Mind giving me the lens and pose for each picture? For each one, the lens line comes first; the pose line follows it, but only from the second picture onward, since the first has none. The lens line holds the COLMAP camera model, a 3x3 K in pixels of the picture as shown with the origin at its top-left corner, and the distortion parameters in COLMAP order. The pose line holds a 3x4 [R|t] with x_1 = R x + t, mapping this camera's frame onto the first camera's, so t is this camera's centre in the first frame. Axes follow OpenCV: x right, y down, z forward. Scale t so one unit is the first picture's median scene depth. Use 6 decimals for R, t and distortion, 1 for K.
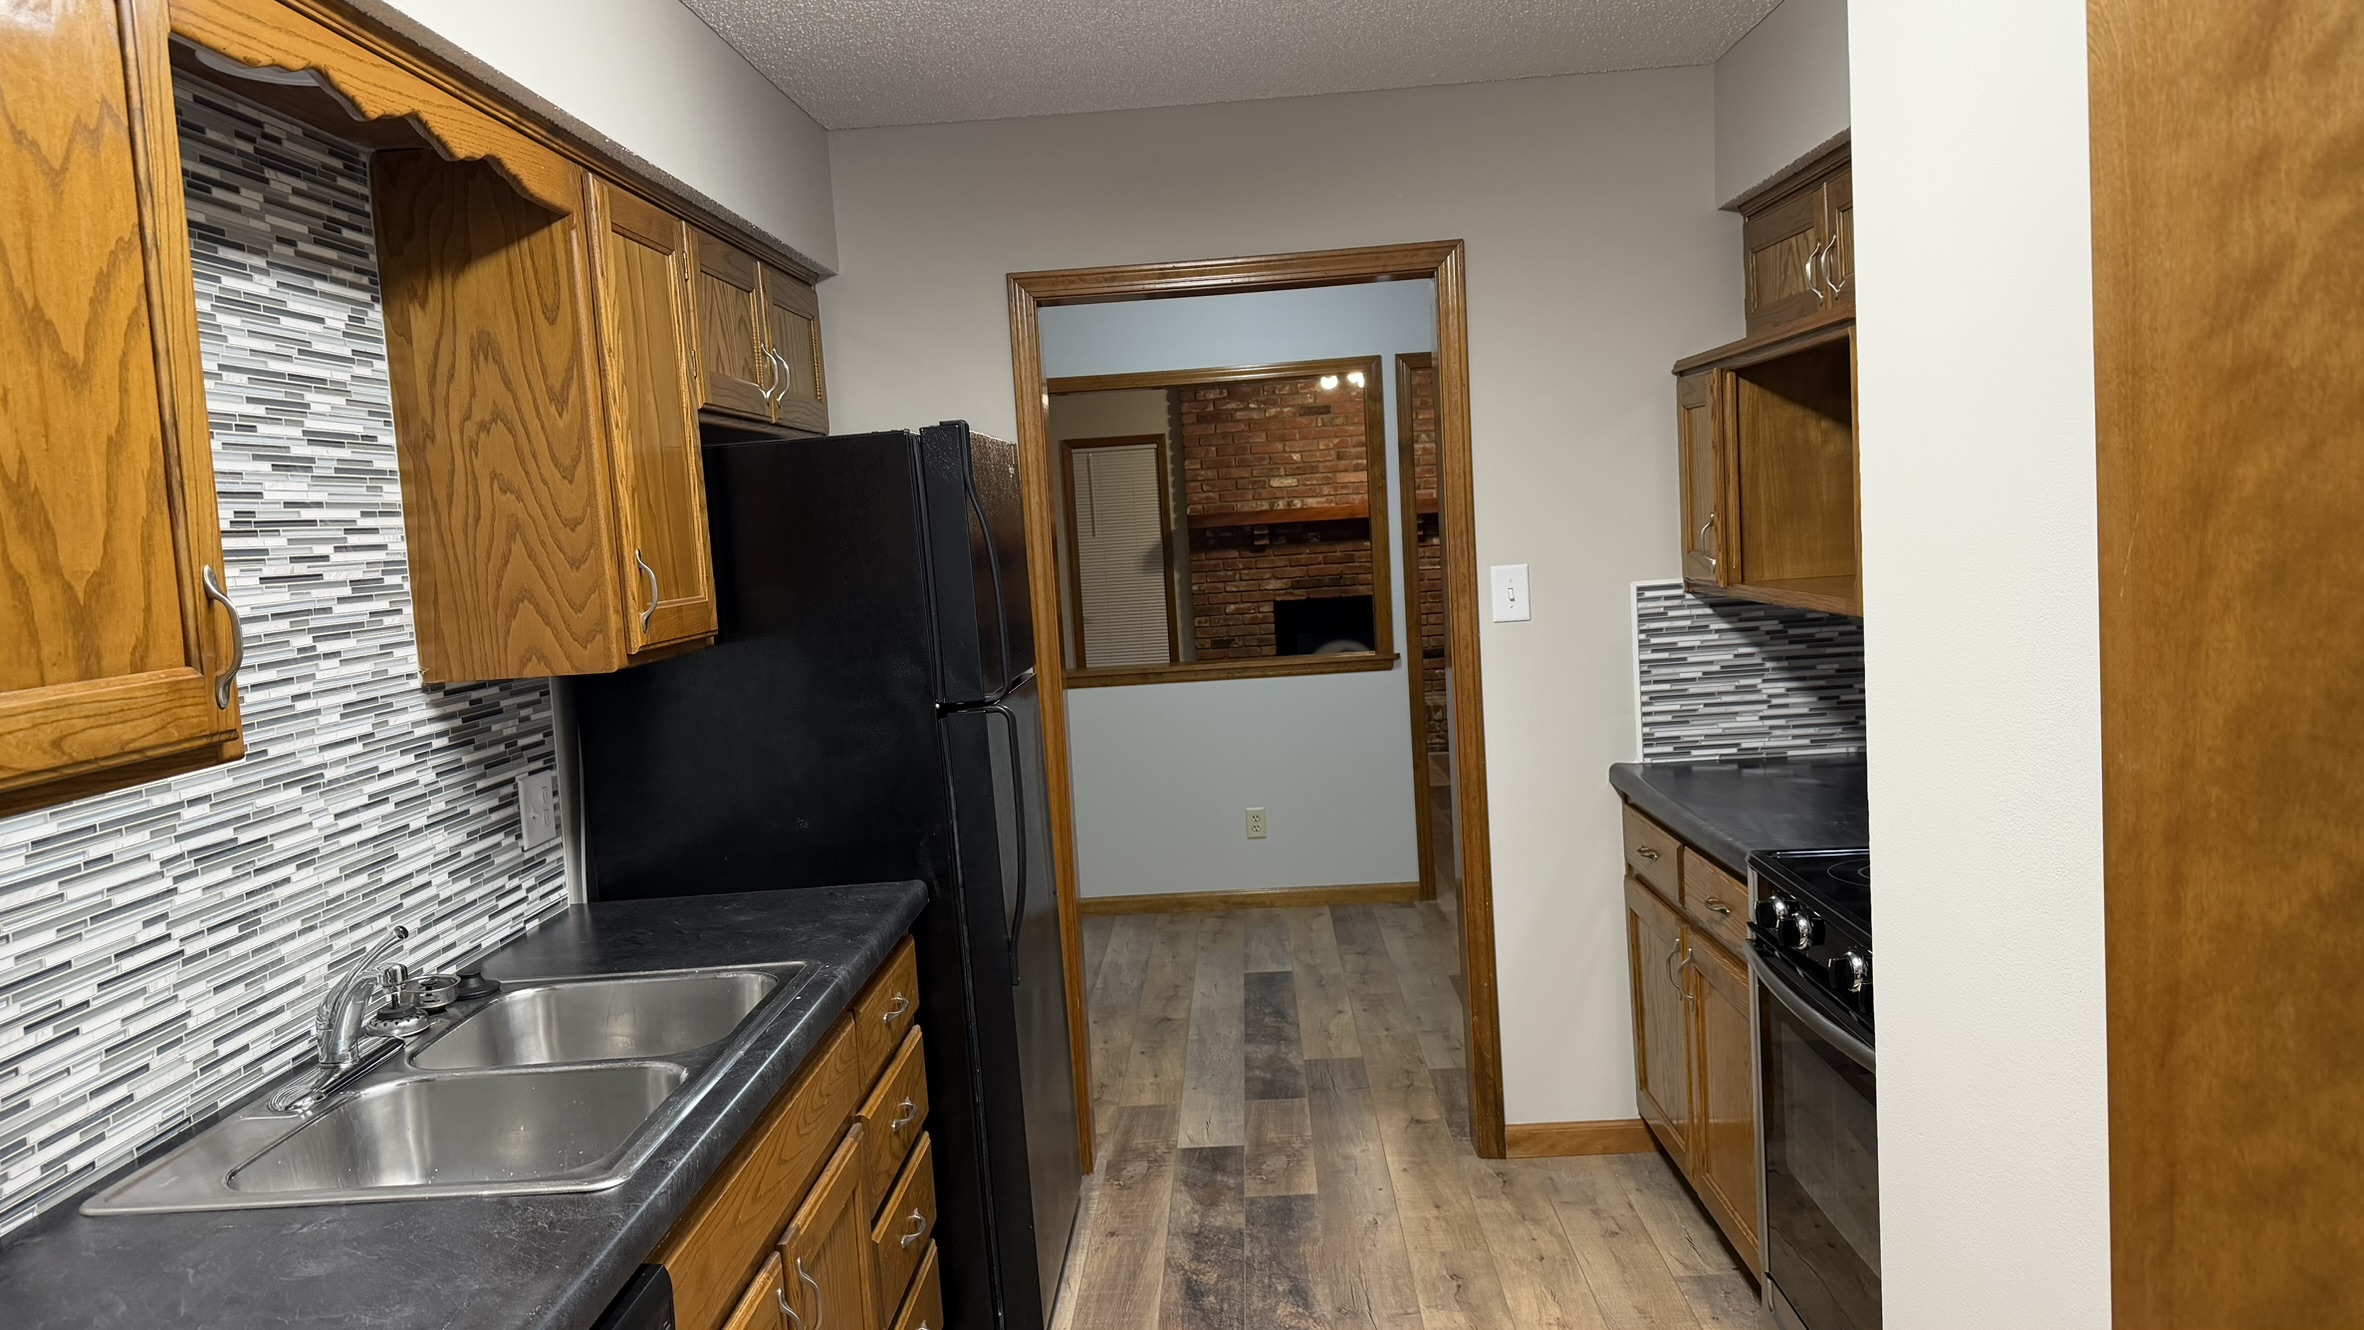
lens RADIAL K [[1663.4, 0, 1182.0], [0, 1663.4, 665.0], [0, 0, 1]] dist [0.100515, 0.000207]
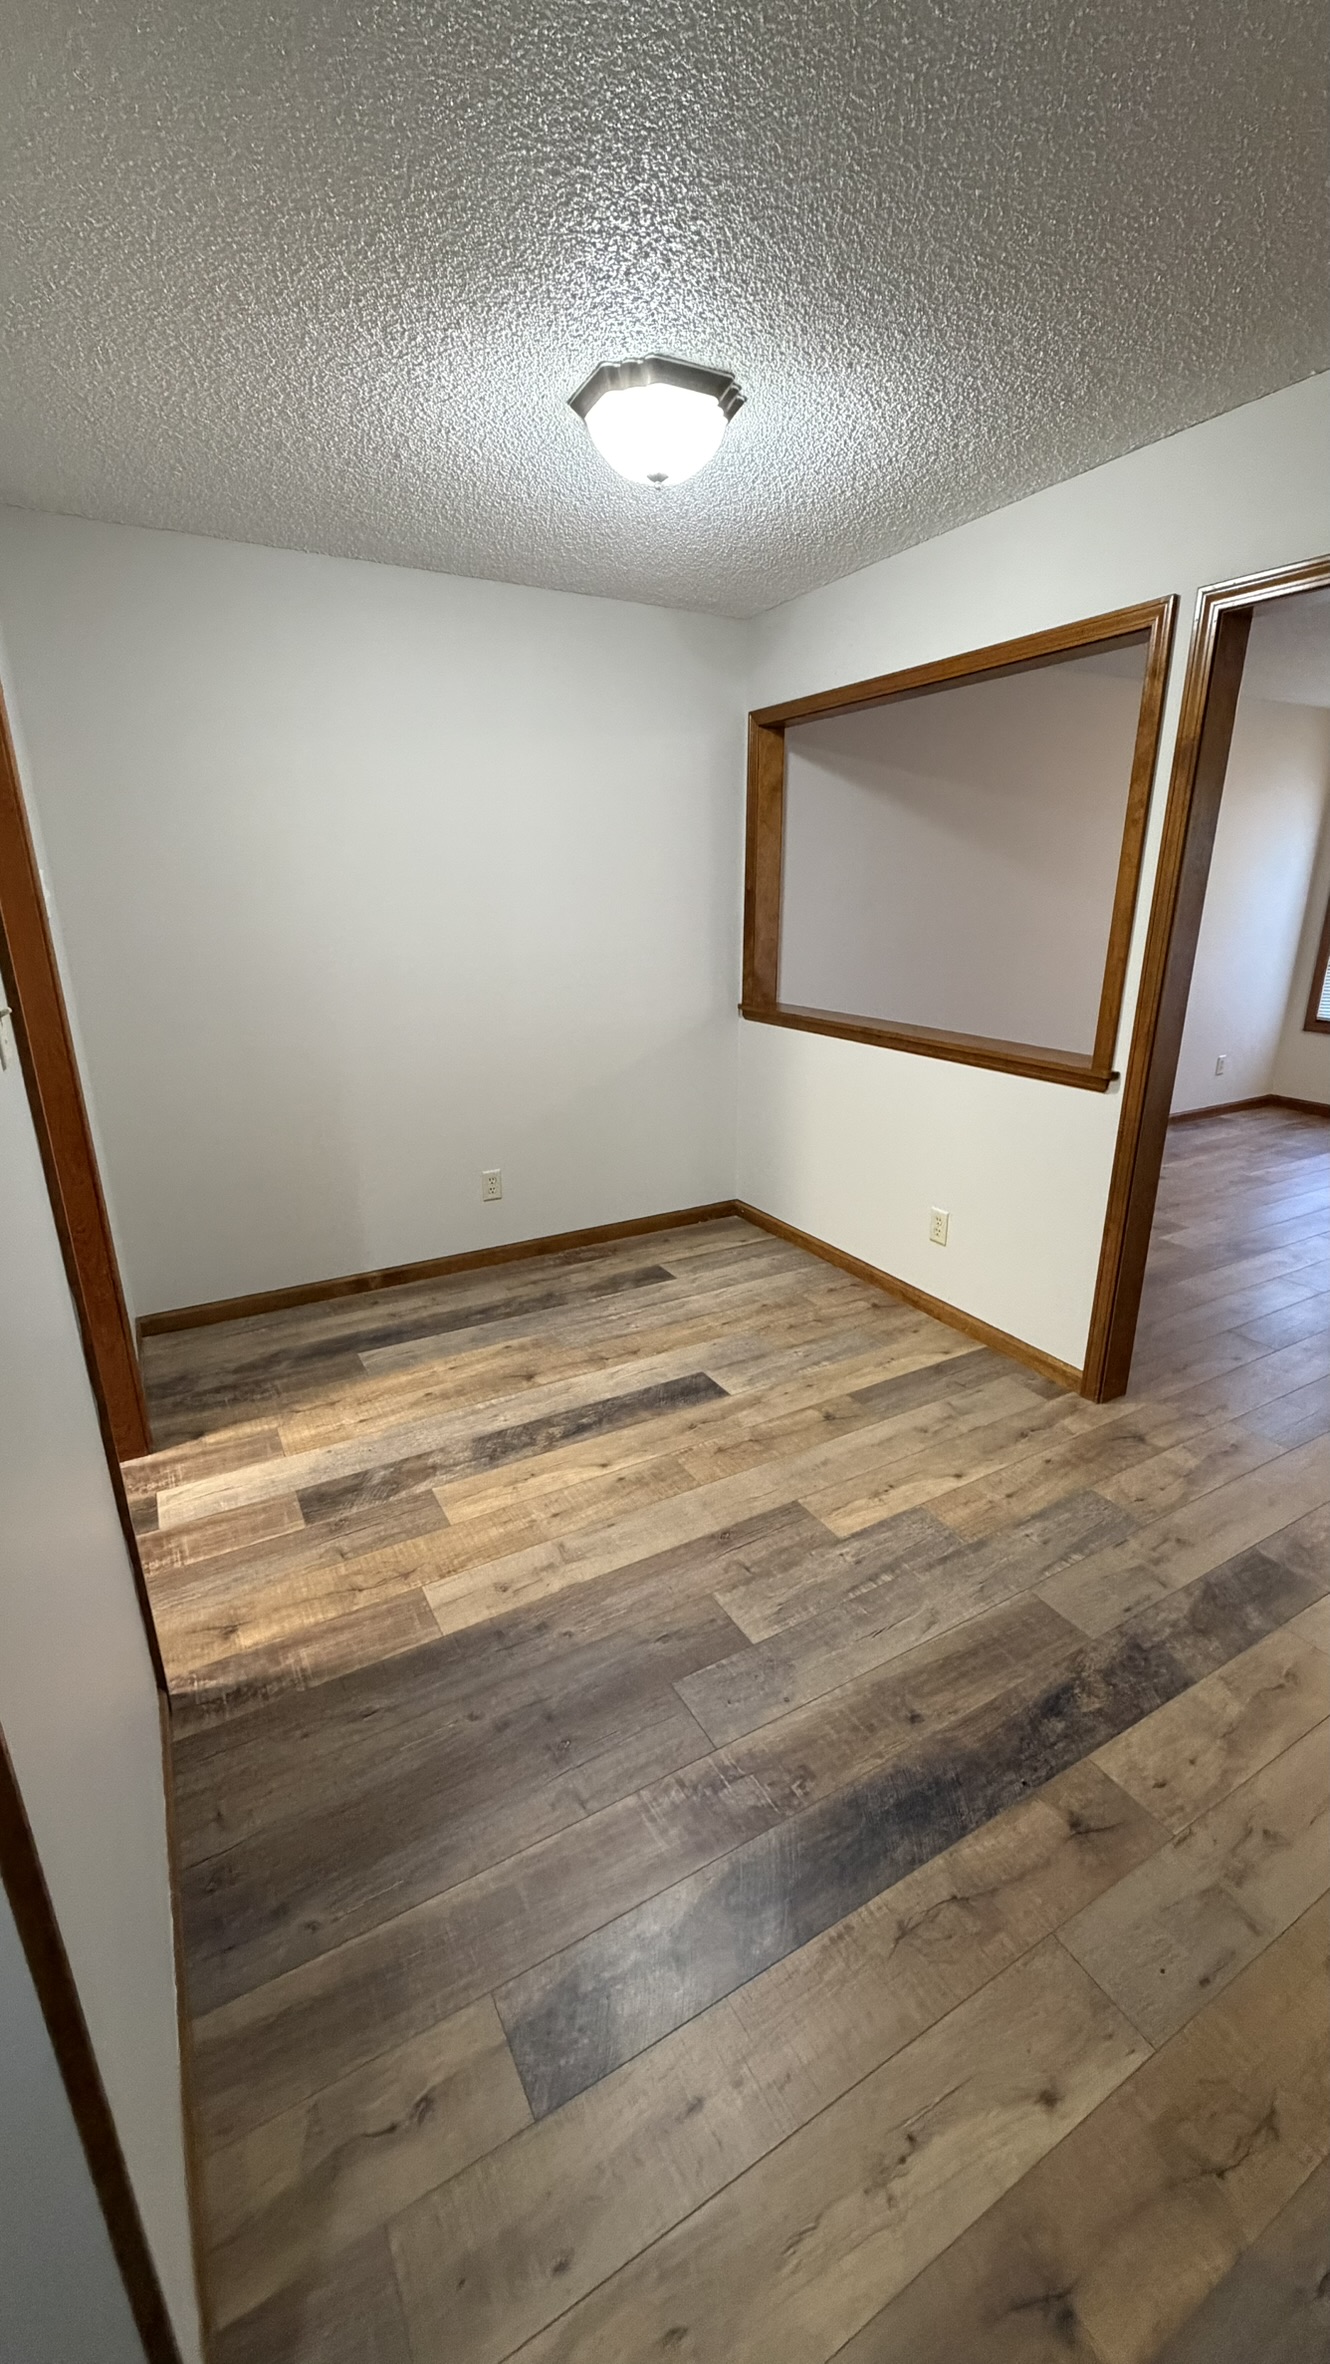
lens RADIAL K [[931.0, 0, 665.0], [0, 931.0, 1182.0], [0, 0, 1]] dist [-0.000082, -0.000003]
pose [[0.520133, 0.312509, -0.794858, 0.461805], [-0.097670, 0.946313, 0.308143, -0.085156], [0.848482, -0.082641, 0.522732, 0.811503]]
